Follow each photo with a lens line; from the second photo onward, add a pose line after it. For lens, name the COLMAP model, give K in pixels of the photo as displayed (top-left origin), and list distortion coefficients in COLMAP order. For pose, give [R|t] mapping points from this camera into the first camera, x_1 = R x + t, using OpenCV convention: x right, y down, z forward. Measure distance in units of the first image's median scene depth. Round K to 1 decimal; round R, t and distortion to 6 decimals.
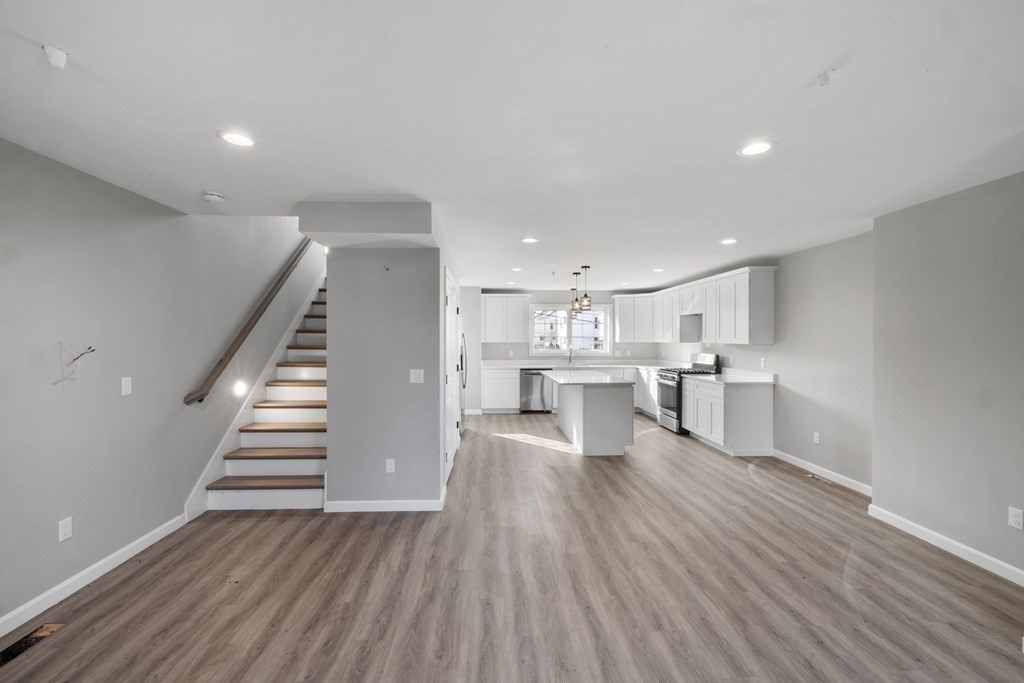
lens RADIAL K [[430.6, 0, 512.0], [0, 430.6, 341.5], [0, 0, 1]] dist [0.001274, 0.000093]
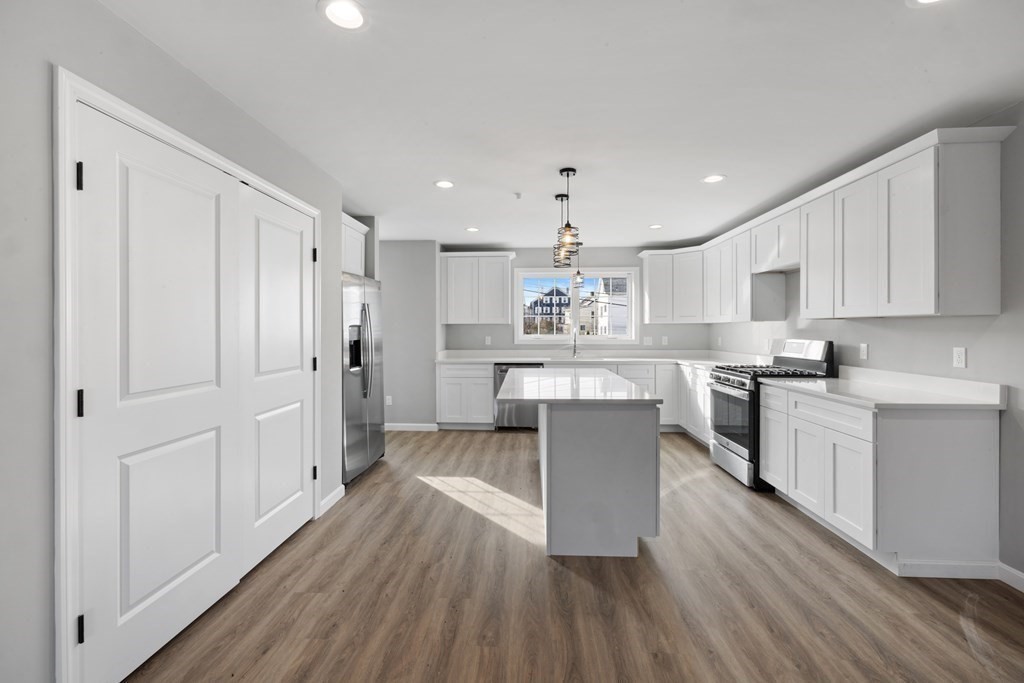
lens RADIAL K [[432.7, 0, 510.2], [0, 432.7, 330.6], [0, 0, 1]] dist [-0.000166, 0.000047]
pose [[0.994761, -0.000181, -0.102225, 0.149548], [-0.000112, 0.999996, -0.002863, 0.020243], [0.102225, 0.002859, 0.994757, 0.456412]]
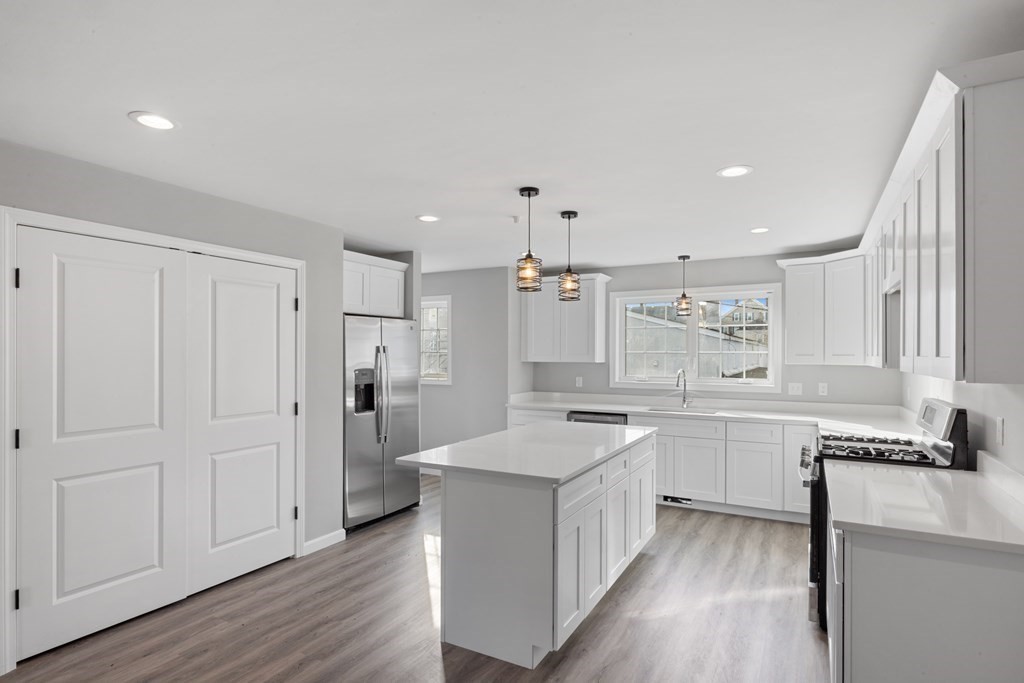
lens RADIAL K [[532.5, 0, 515.4], [0, 532.5, 357.0], [0, 0, 1]] dist [-0.005151, 0.000157]
pose [[0.849656, 0.004607, -0.527318, 0.425046], [-0.006100, 0.999981, -0.001091, -0.005219], [0.527303, 0.004144, 0.849667, 0.521329]]
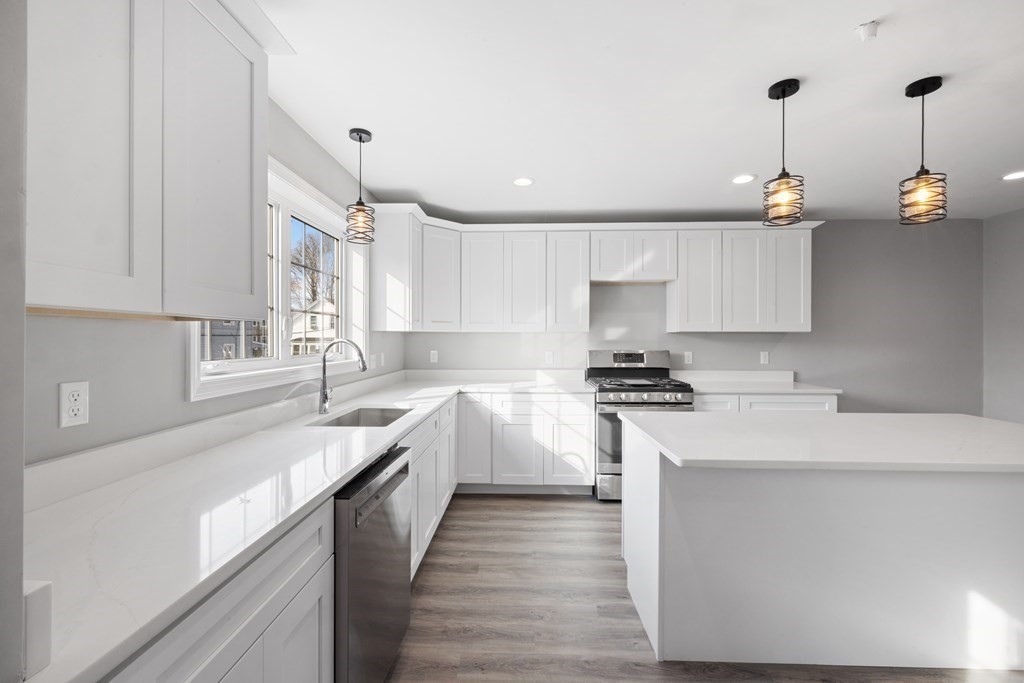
lens RADIAL K [[430.6, 0, 512.0], [0, 430.6, 341.5], [0, 0, 1]] dist [0.001274, 0.000093]
pose [[0.084715, -0.004448, 0.996395, -0.173834], [0.006775, 0.999969, 0.003888, 0.013469], [-0.996382, 0.006421, 0.084742, 1.233480]]
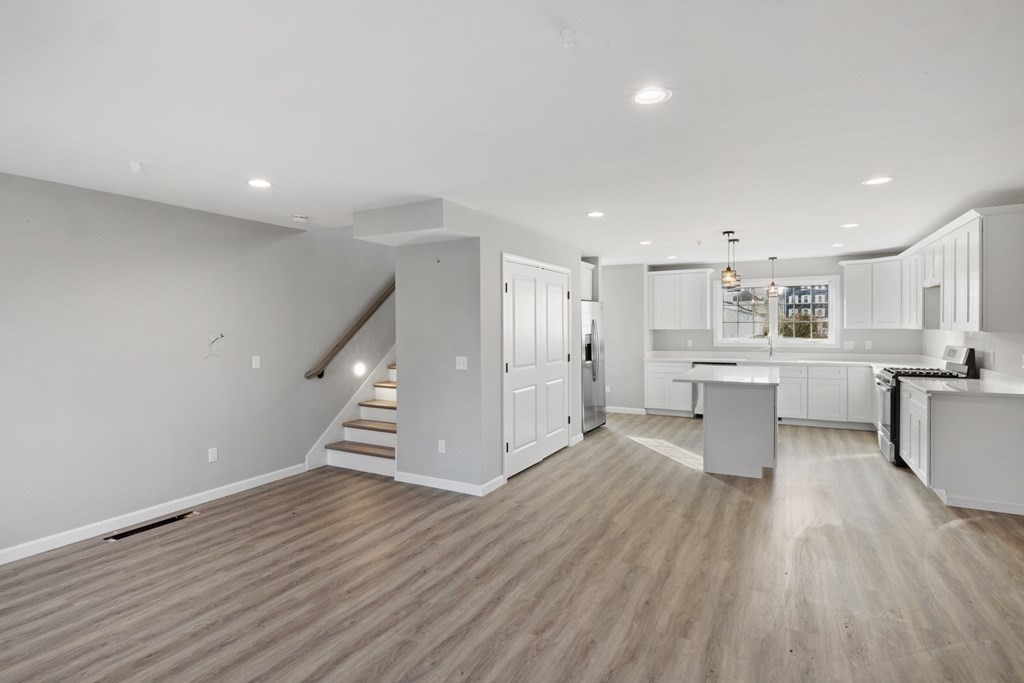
lens RADIAL K [[513.0, 0, 511.5], [0, 513.0, 335.1], [0, 0, 1]] dist [-0.000662, 0.000648]
pose [[0.854745, 0.003399, -0.519036, 0.305179], [0.003787, 0.999911, 0.012785, -0.001130], [0.519034, -0.012893, 0.854657, 0.005707]]
